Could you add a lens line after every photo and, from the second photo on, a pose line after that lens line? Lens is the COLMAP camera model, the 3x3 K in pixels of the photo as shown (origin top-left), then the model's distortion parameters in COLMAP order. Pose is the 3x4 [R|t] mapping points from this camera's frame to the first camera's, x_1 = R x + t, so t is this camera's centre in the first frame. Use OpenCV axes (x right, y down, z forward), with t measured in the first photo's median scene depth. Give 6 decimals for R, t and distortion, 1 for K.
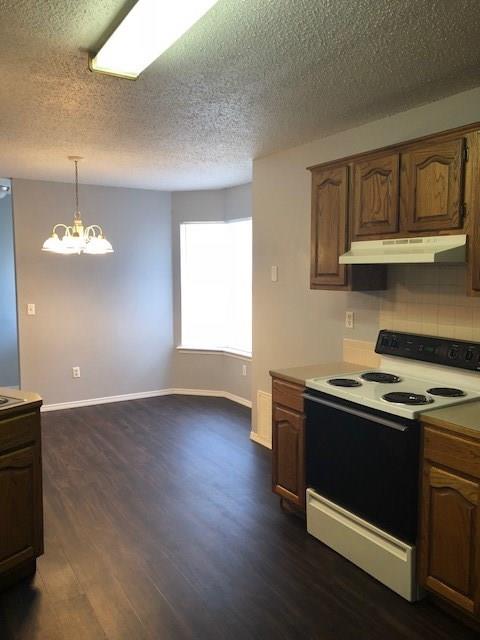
lens RADIAL K [[531.9, 0, 240.6], [0, 531.9, 317.7], [0, 0, 1]] dist [0.058111, -0.016238]
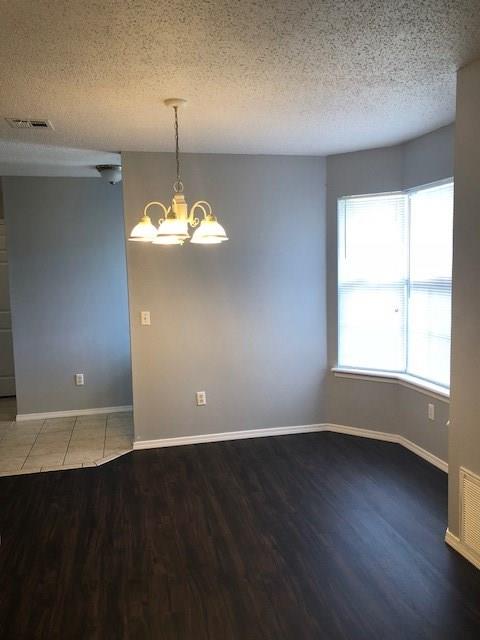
lens RADIAL K [[531.9, 0, 242.6], [0, 531.9, 321.8], [0, 0, 1]] dist [0.058111, -0.016238]
pose [[0.951176, 0.011143, -0.308447, -0.014165], [-0.004102, 0.999716, 0.023466, -0.035572], [0.308621, -0.021055, 0.950952, 0.358844]]
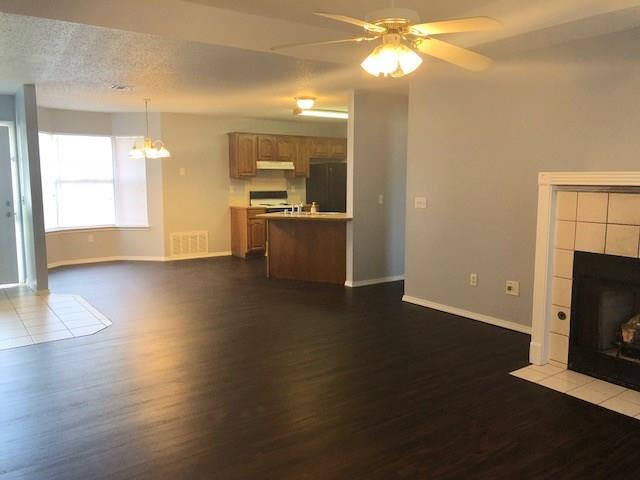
lens RADIAL K [[531.9, 0, 319.9], [0, 531.9, 240.1], [0, 0, 1]] dist [0.058111, -0.016238]
pose [[-0.077178, -0.126050, 0.989017, -1.893908], [0.081572, 0.987852, 0.132267, -0.048375], [-0.993675, 0.090884, -0.065959, 0.591772]]
